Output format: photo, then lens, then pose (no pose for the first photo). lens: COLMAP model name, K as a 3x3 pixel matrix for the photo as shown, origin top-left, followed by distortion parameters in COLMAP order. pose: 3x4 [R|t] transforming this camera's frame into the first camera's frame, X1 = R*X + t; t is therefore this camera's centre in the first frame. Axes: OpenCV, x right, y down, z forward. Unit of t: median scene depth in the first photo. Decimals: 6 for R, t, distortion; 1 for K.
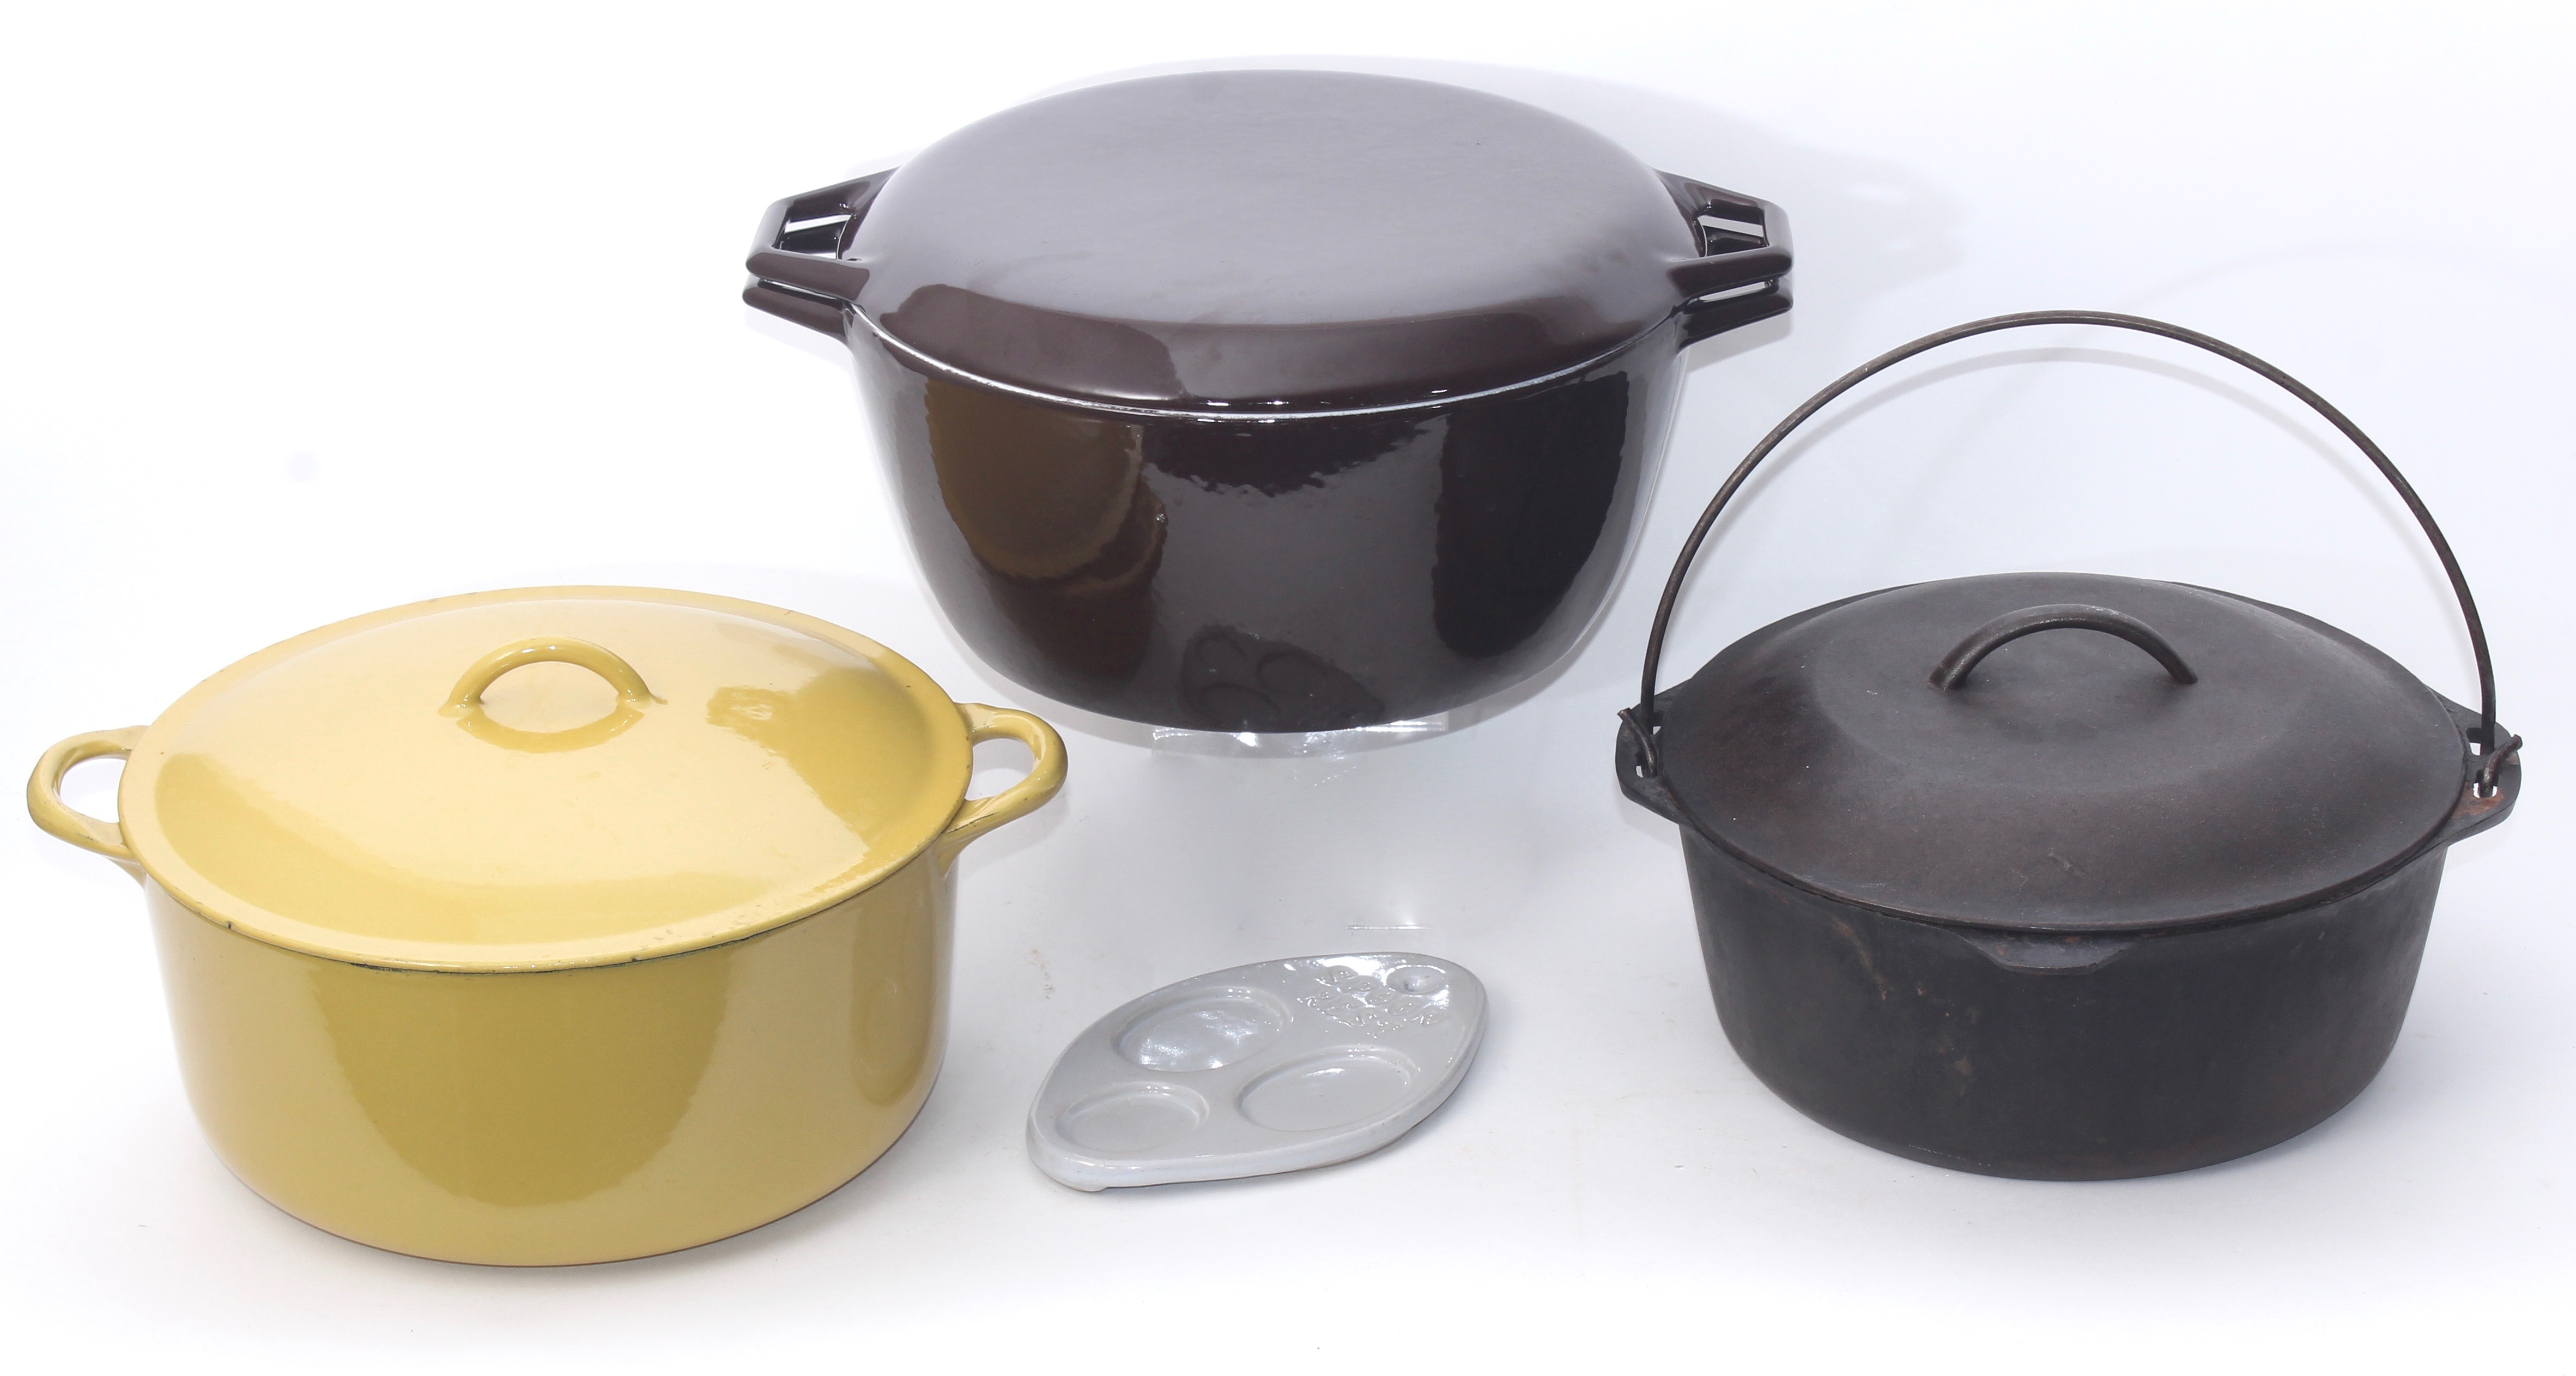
lens RADIAL K [[4474.4, 0, 1287.0], [0, 4474.4, 691.5], [0, 0, 1]] dist [-0.251028, 0.000000]
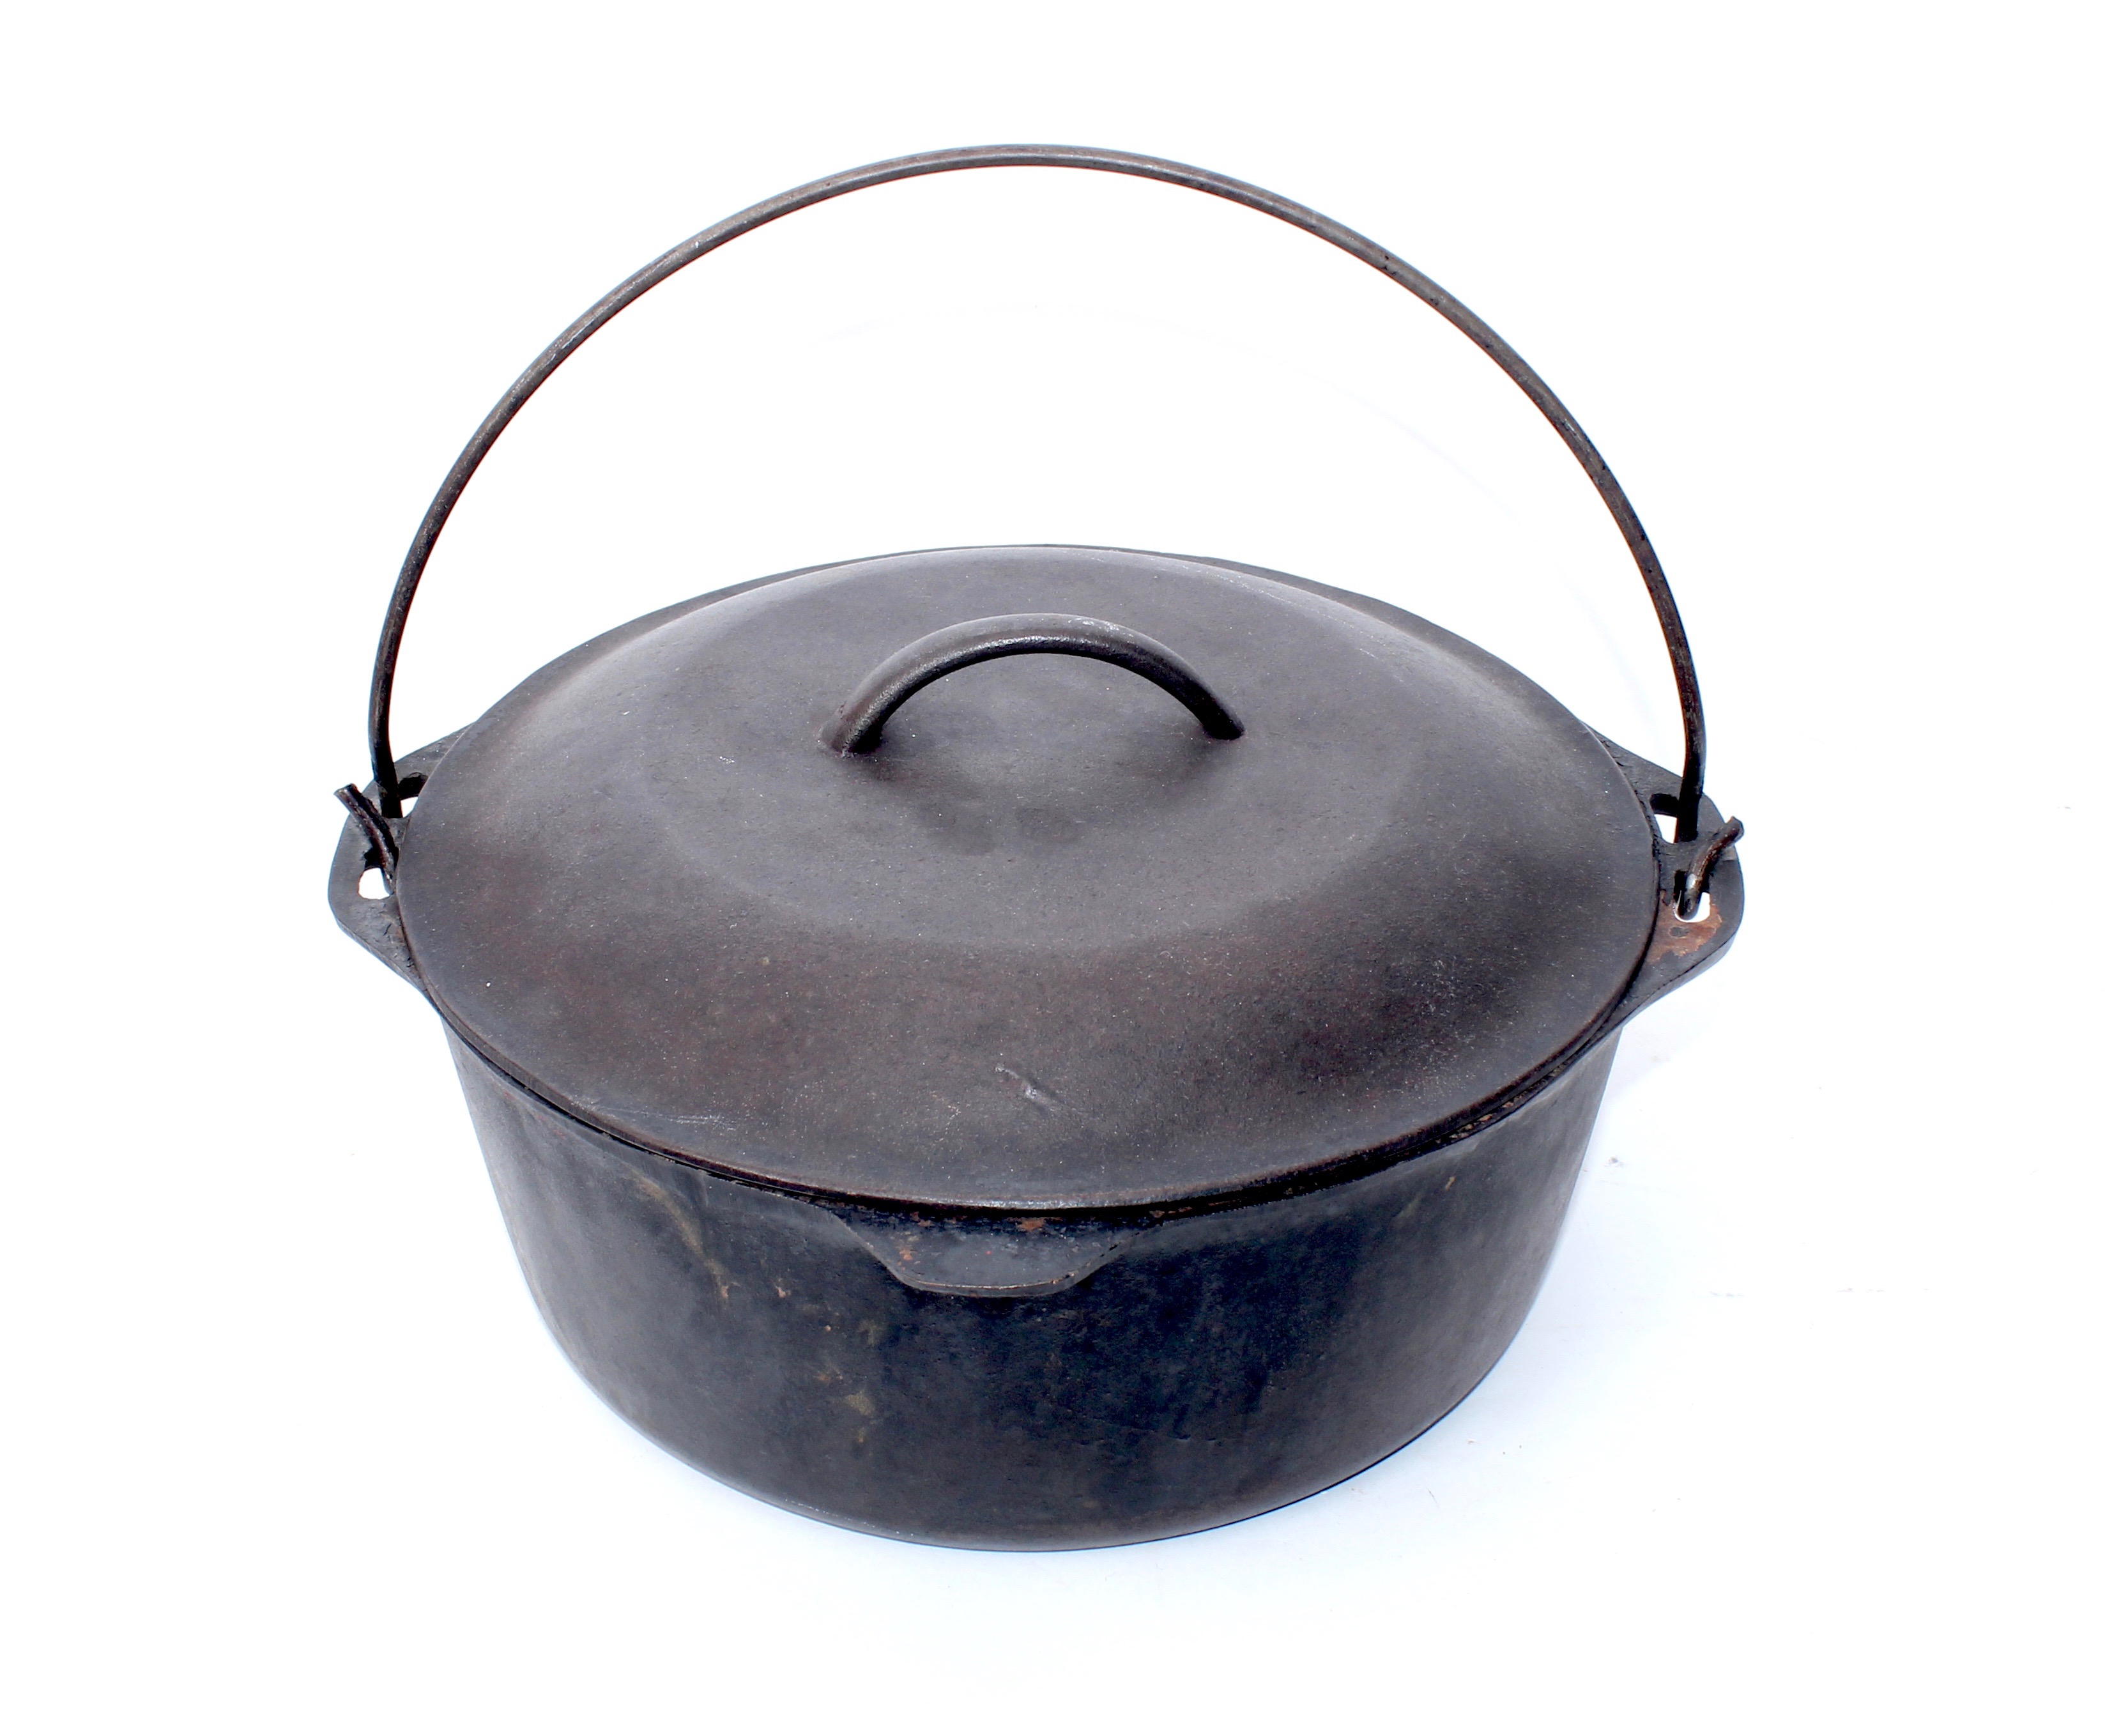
lens RADIAL K [[3302.0, 0, 1042.8], [0, 3302.0, 864.4], [0, 0, 1]] dist [-0.392169, 0.000000]
pose [[0.989460, -0.020338, 0.143373, 0.111263], [0.005347, 0.994544, 0.104177, -0.034270], [-0.144710, -0.102313, 0.984170, 0.548950]]
